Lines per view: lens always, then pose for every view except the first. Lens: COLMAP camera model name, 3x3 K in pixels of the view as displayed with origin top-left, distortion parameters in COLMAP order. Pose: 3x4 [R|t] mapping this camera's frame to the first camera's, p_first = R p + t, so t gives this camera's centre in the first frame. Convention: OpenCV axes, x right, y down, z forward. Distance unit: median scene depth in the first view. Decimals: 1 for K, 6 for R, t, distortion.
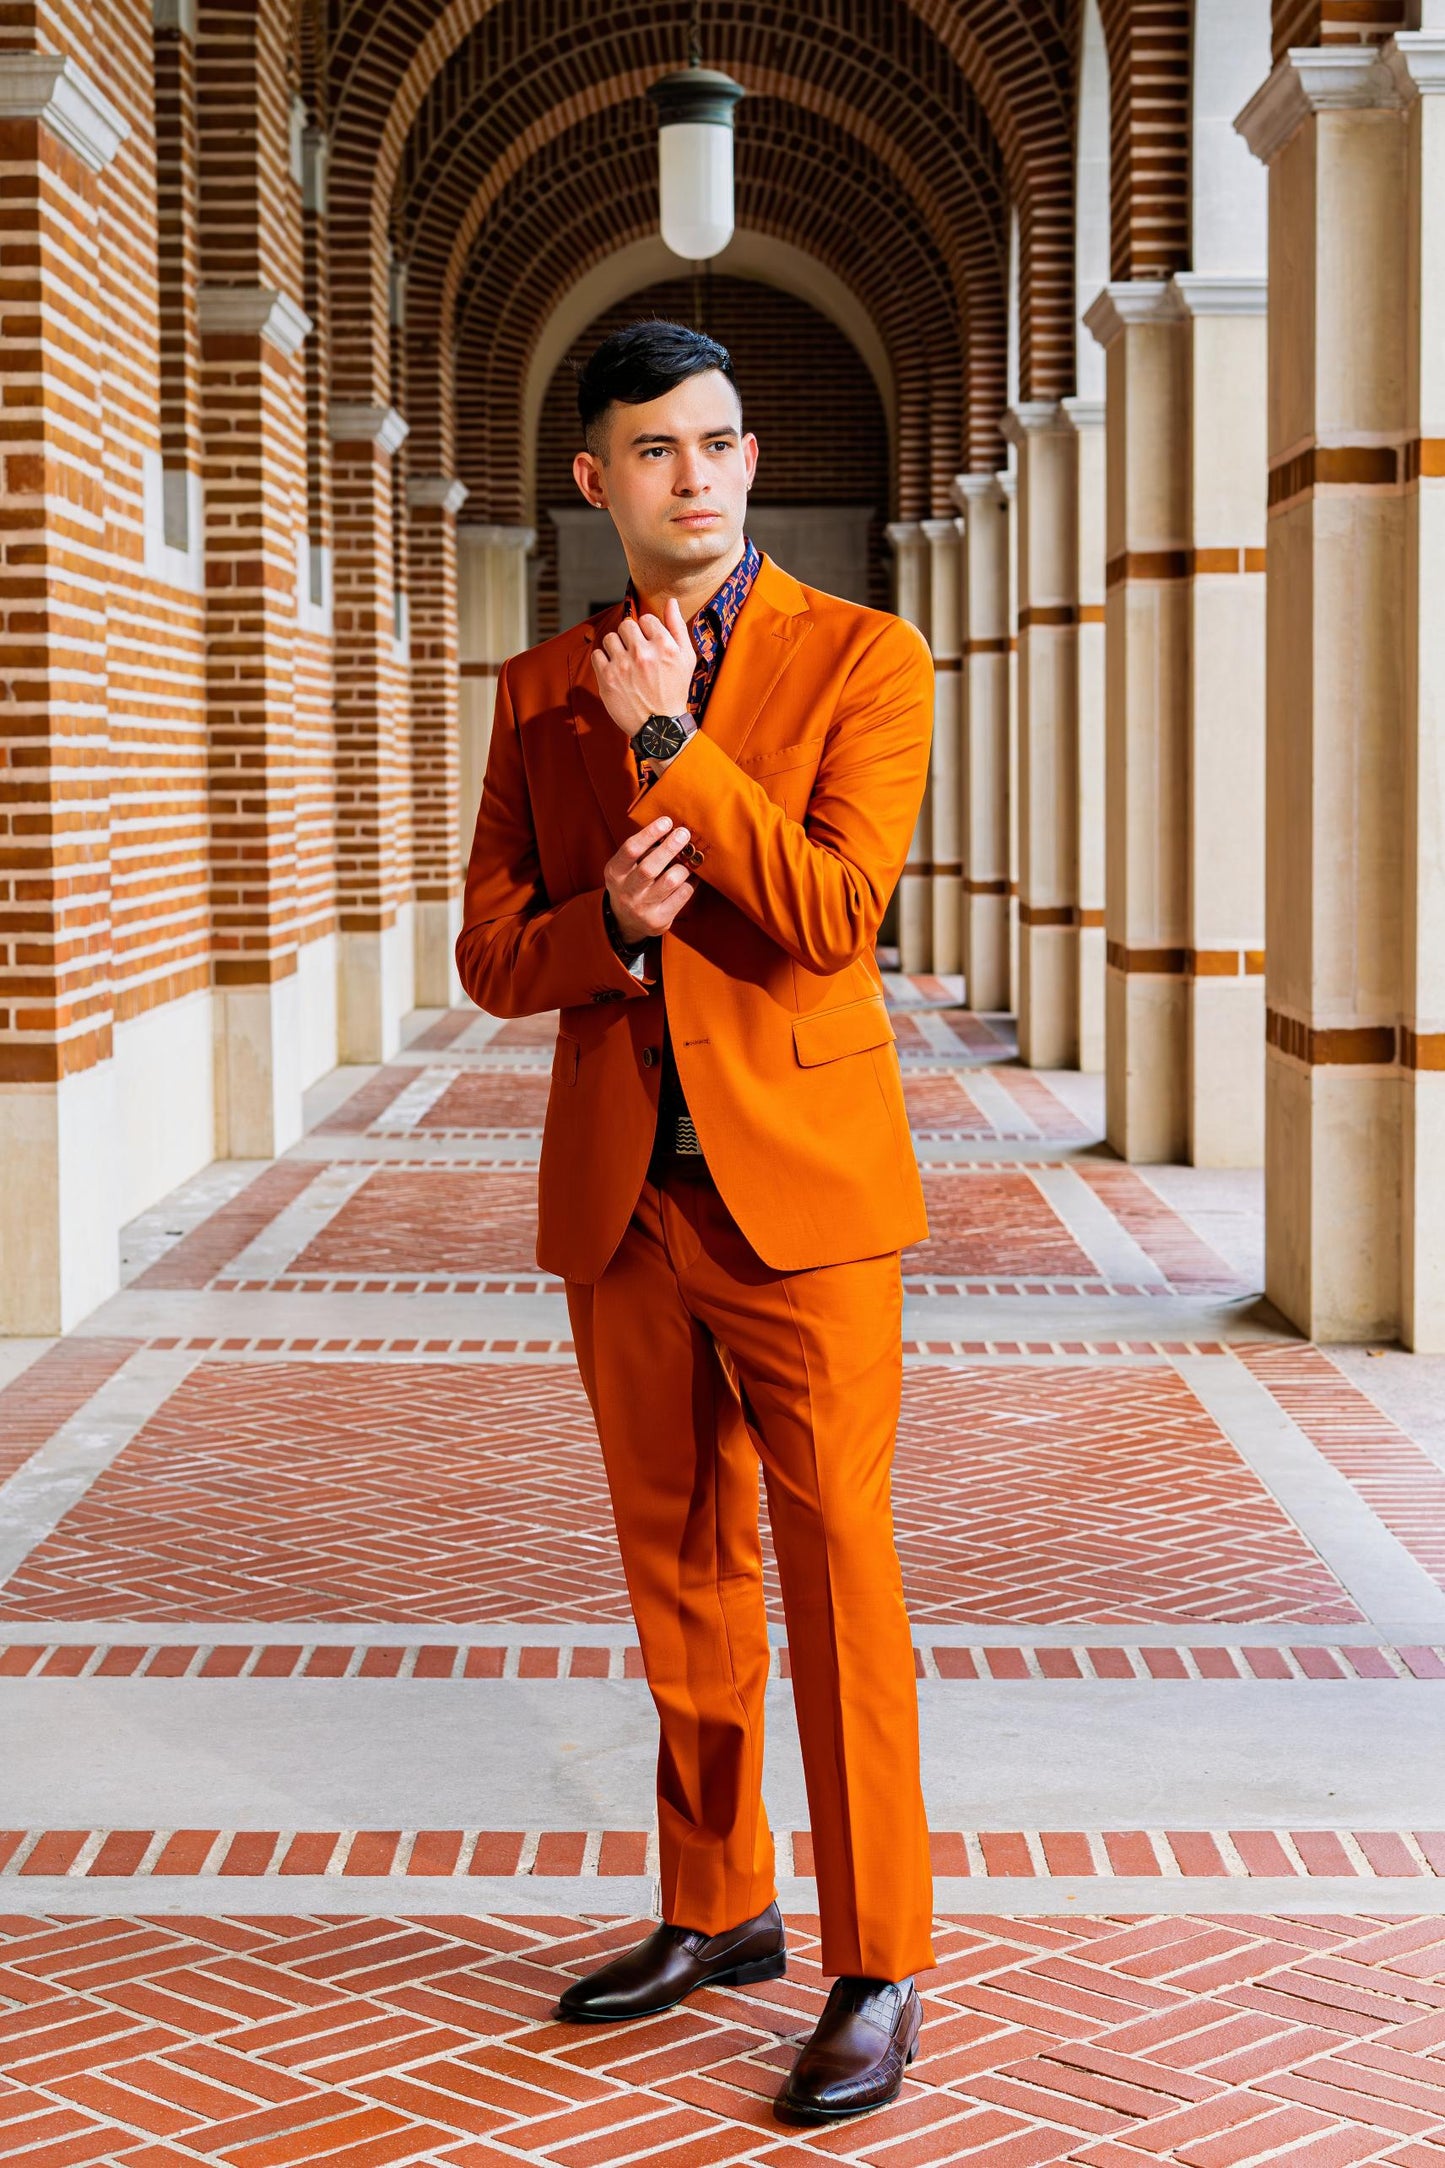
lens RADIAL K [[3785.4, 0, 781.1], [0, 3785.4, 1078.0], [0, 0, 1]] dist [-0.003888, -0.067957]
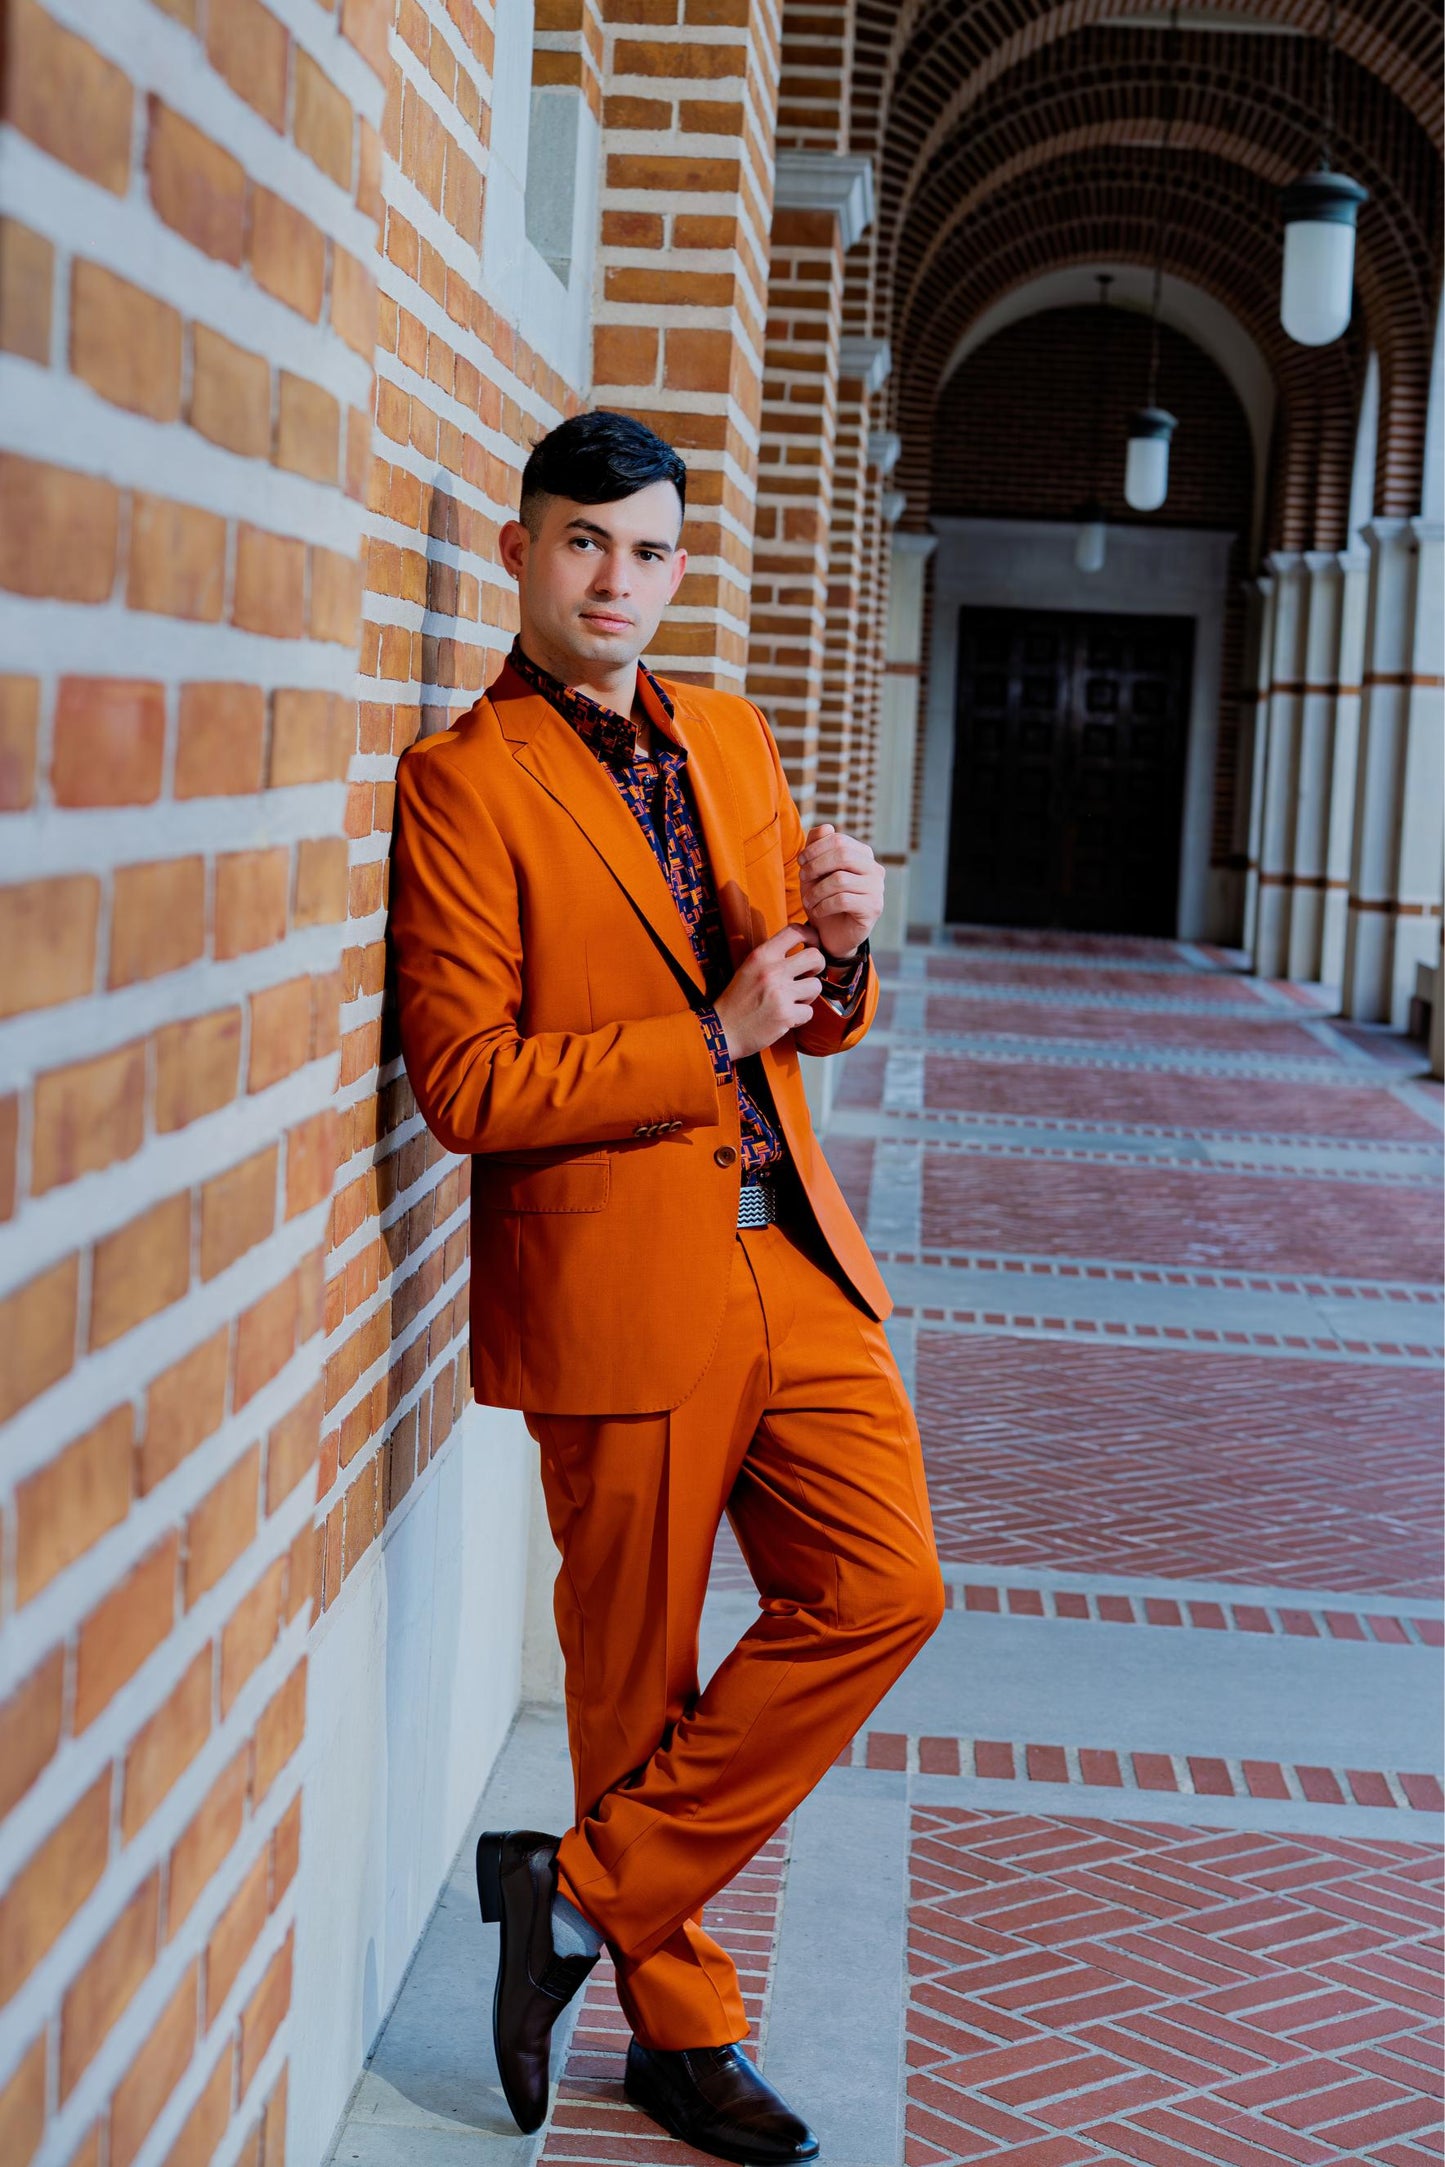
lens RADIAL K [[3685.9, 0, 723.1], [0, 3685.9, 936.1], [0, 0, 1]] dist [-0.010766, -0.037698]
pose [[0.996353, 0.064363, -0.056012, -0.106908], [-0.065835, 0.997521, -0.024853, -0.006689], [0.054273, 0.028449, 0.998121, -0.061130]]
